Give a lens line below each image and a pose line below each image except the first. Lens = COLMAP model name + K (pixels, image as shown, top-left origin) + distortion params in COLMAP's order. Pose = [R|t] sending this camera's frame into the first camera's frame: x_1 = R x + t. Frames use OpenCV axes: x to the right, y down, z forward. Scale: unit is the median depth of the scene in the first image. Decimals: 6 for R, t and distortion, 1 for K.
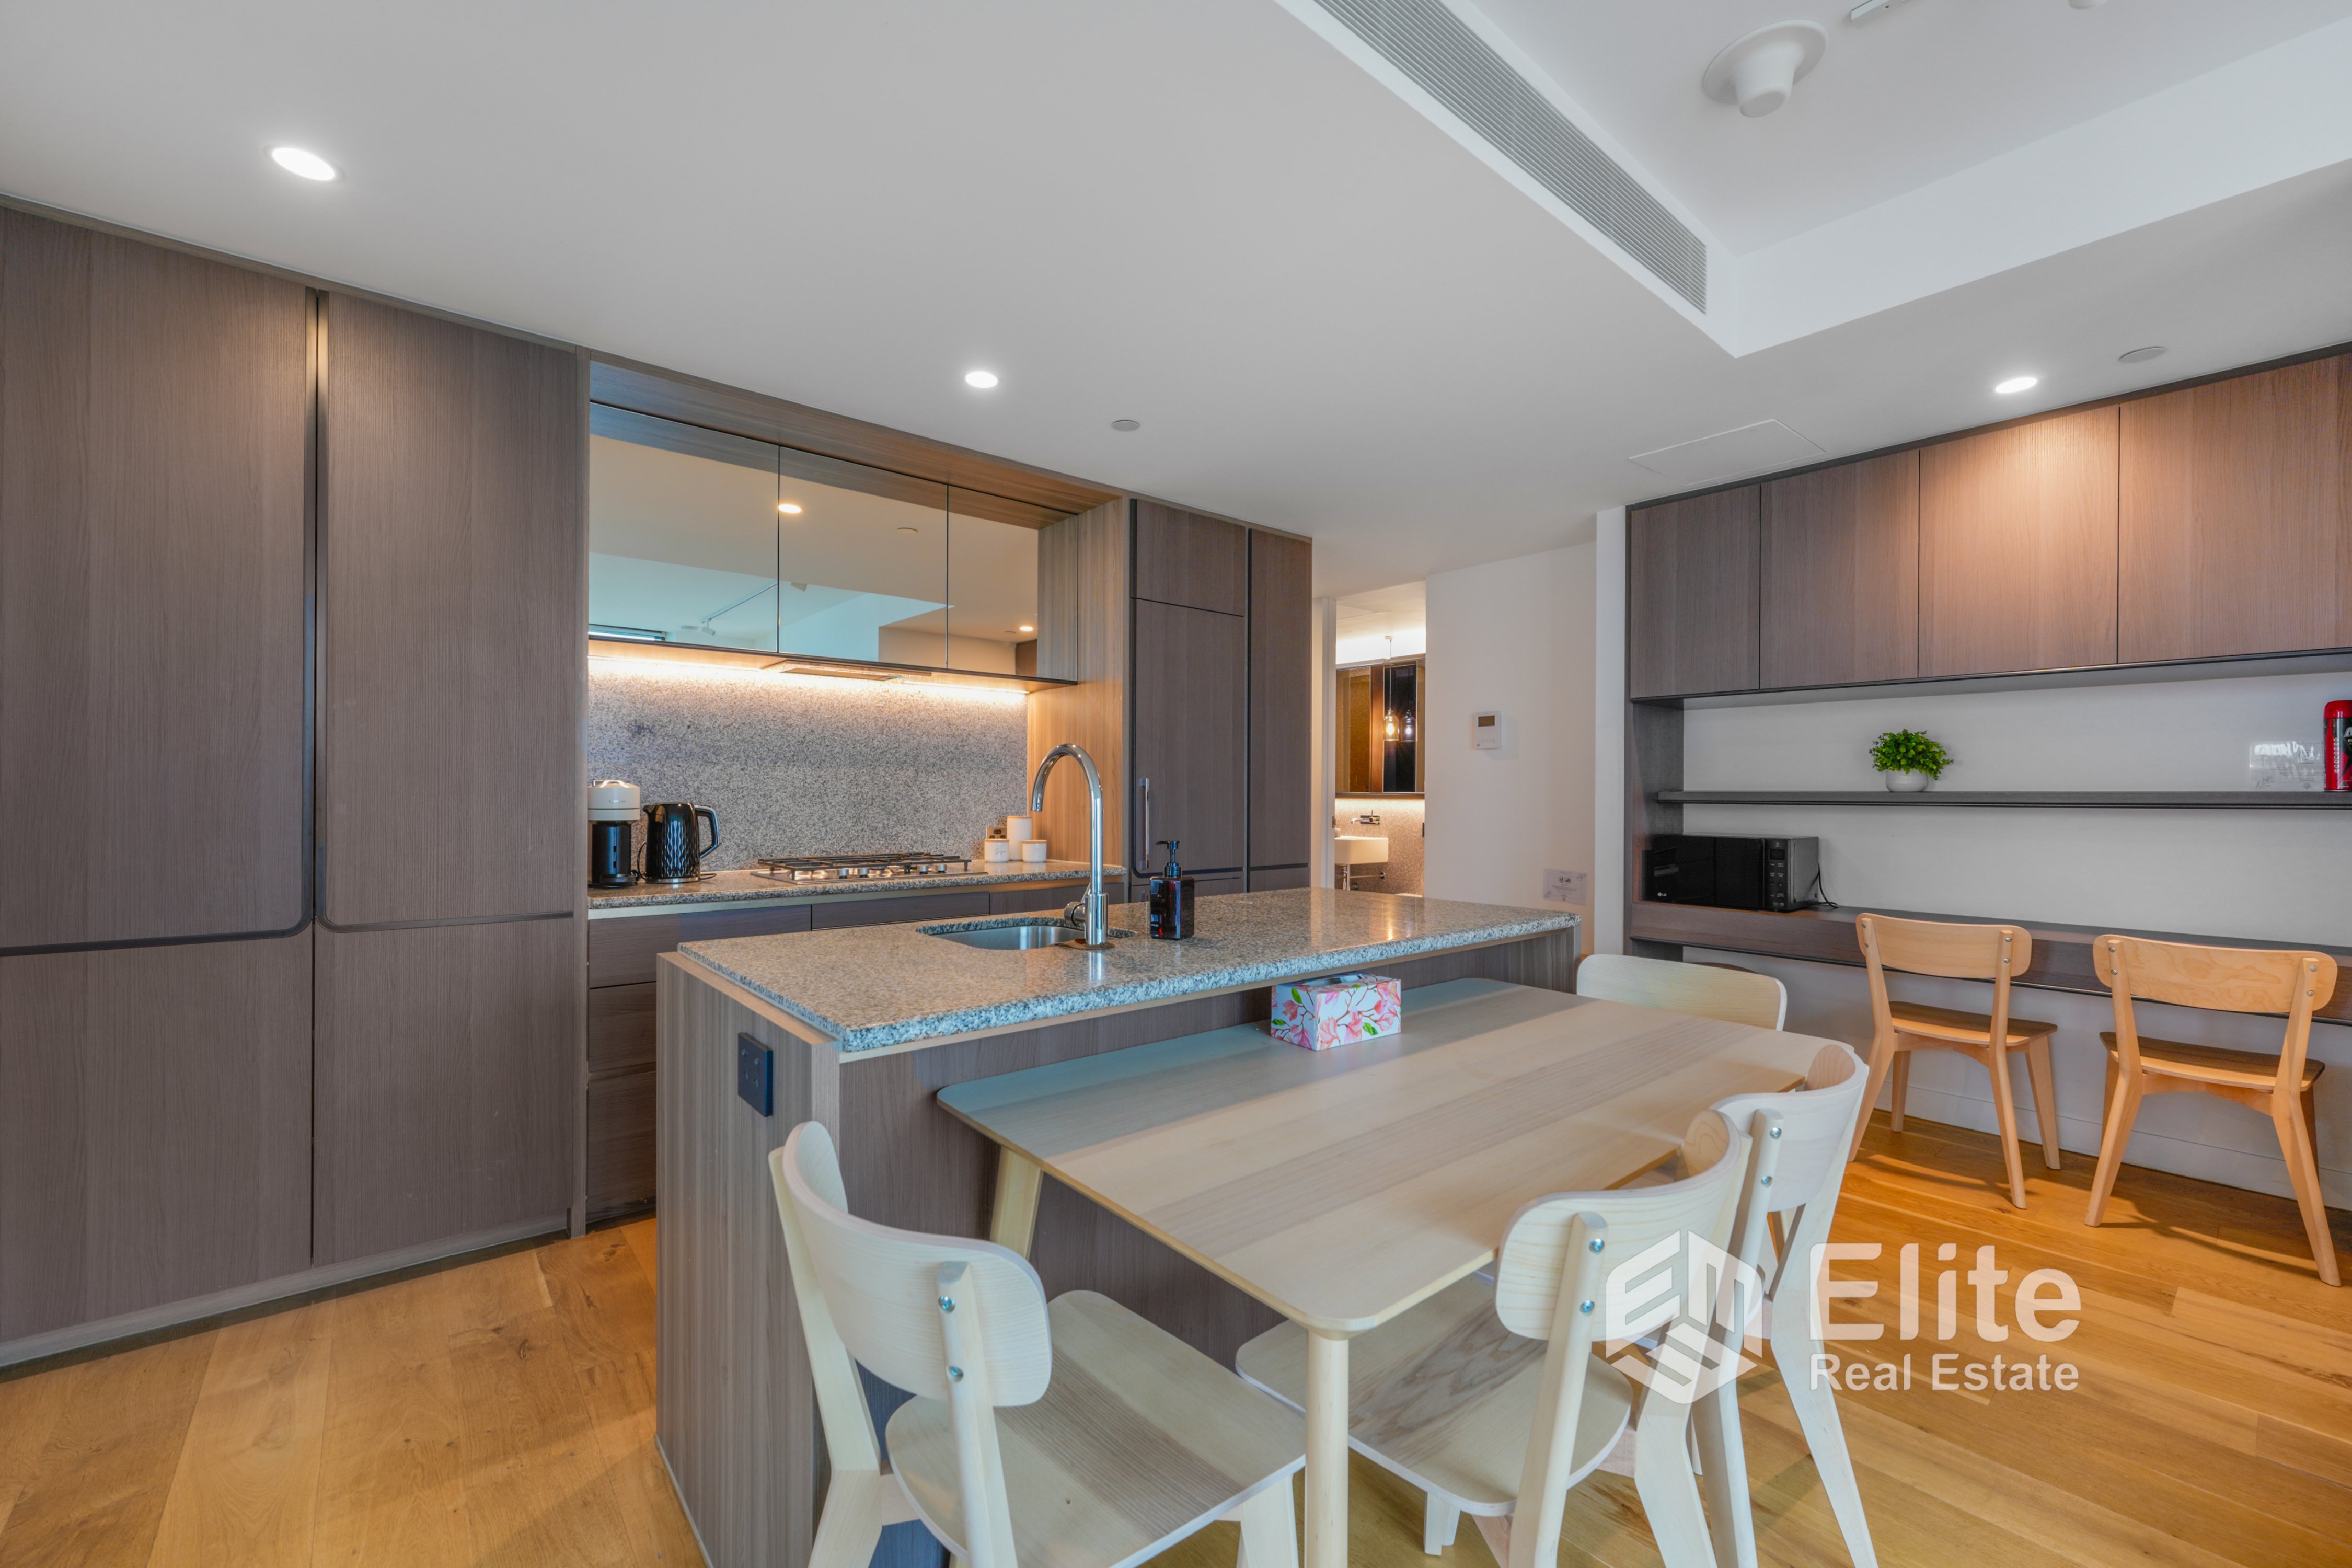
lens RADIAL K [[953.7, 0, 1176.0], [0, 953.7, 784.0], [0, 0, 1]] dist [-0.001664, 0.000015]
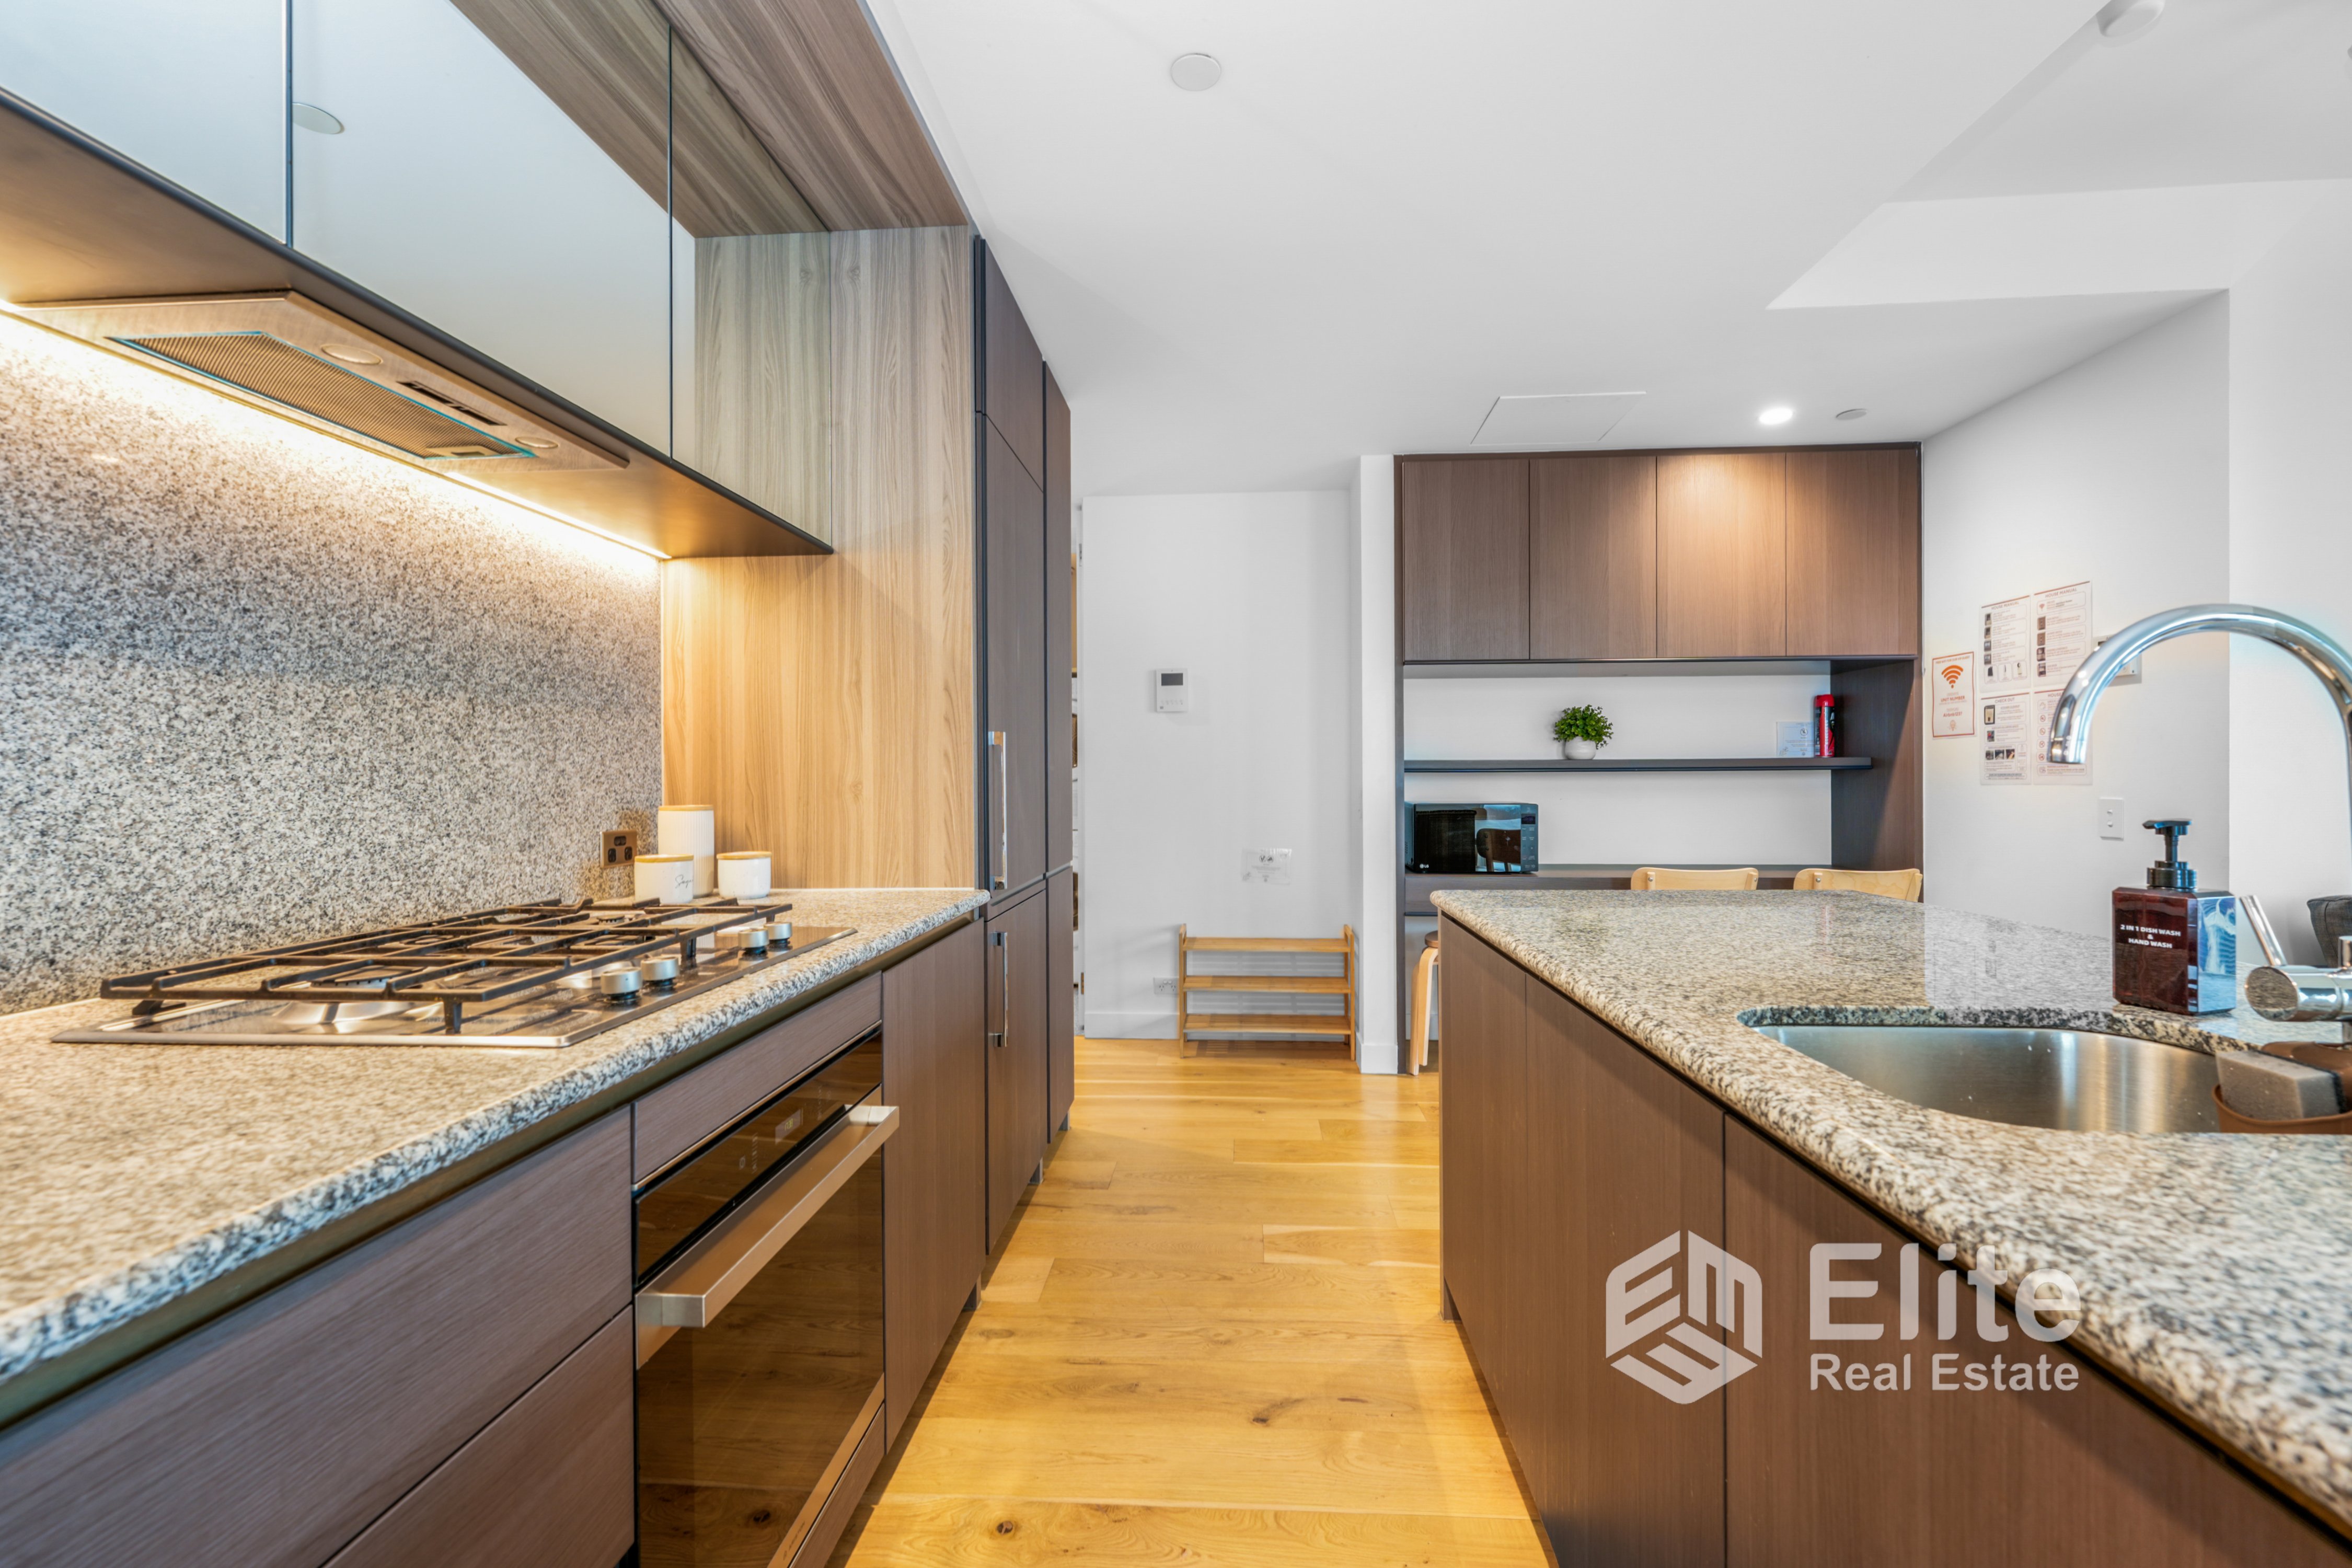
lens RADIAL K [[953.7, 0, 1176.0], [0, 953.7, 784.0], [0, 0, 1]] dist [-0.001664, 0.000015]
pose [[0.691096, -0.014200, 0.722624, -0.394663], [0.000904, 0.999823, 0.018783, 0.015486], [-0.722763, -0.012328, 0.690986, 0.548944]]
